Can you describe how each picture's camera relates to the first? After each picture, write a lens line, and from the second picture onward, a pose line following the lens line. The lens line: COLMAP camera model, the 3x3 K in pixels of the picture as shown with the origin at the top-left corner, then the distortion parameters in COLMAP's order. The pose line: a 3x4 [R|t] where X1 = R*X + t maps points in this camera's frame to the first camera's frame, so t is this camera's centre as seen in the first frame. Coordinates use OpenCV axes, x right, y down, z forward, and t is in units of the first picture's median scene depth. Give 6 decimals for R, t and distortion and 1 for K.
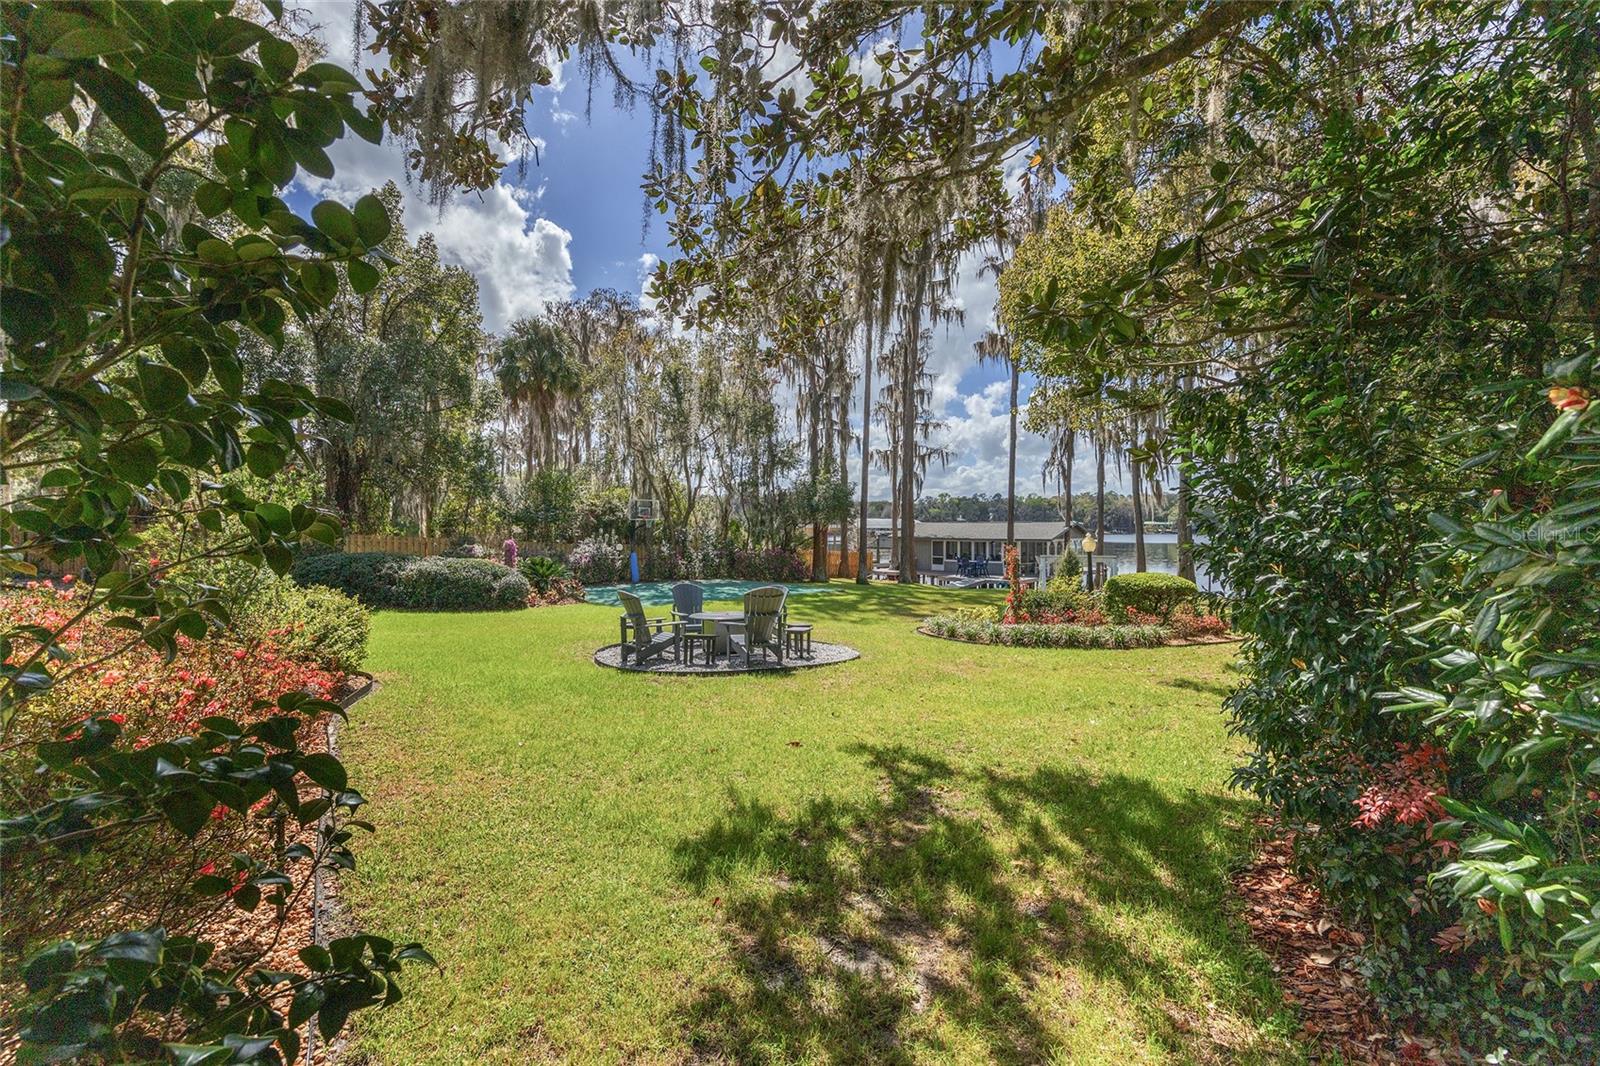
lens RADIAL K [[631.6, 0, 800.0], [0, 631.6, 533.0], [0, 0, 1]] dist [-0.000167, -0.000001]
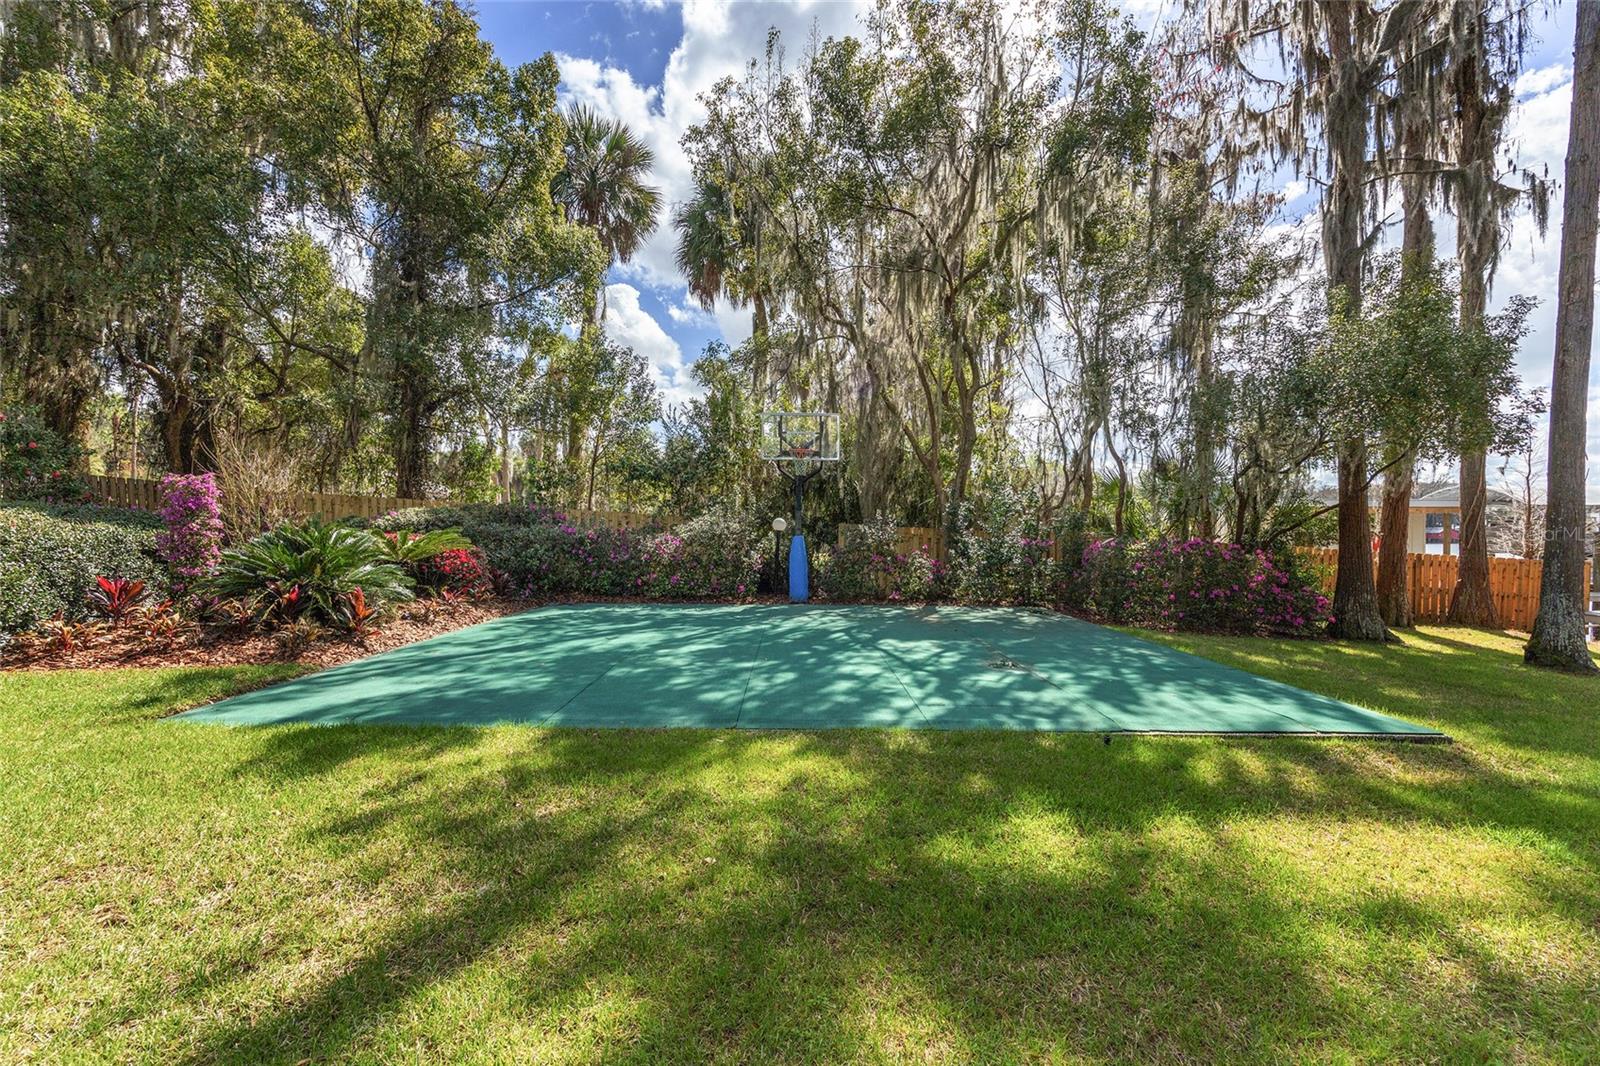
lens RADIAL K [[631.6, 0, 800.0], [0, 631.6, 533.0], [0, 0, 1]] dist [-0.000167, -0.000001]
pose [[0.746145, 0.015463, -0.665604, 0.027745], [0.008286, 0.999437, 0.032508, 0.010402], [0.665732, -0.029771, 0.745596, 0.529353]]
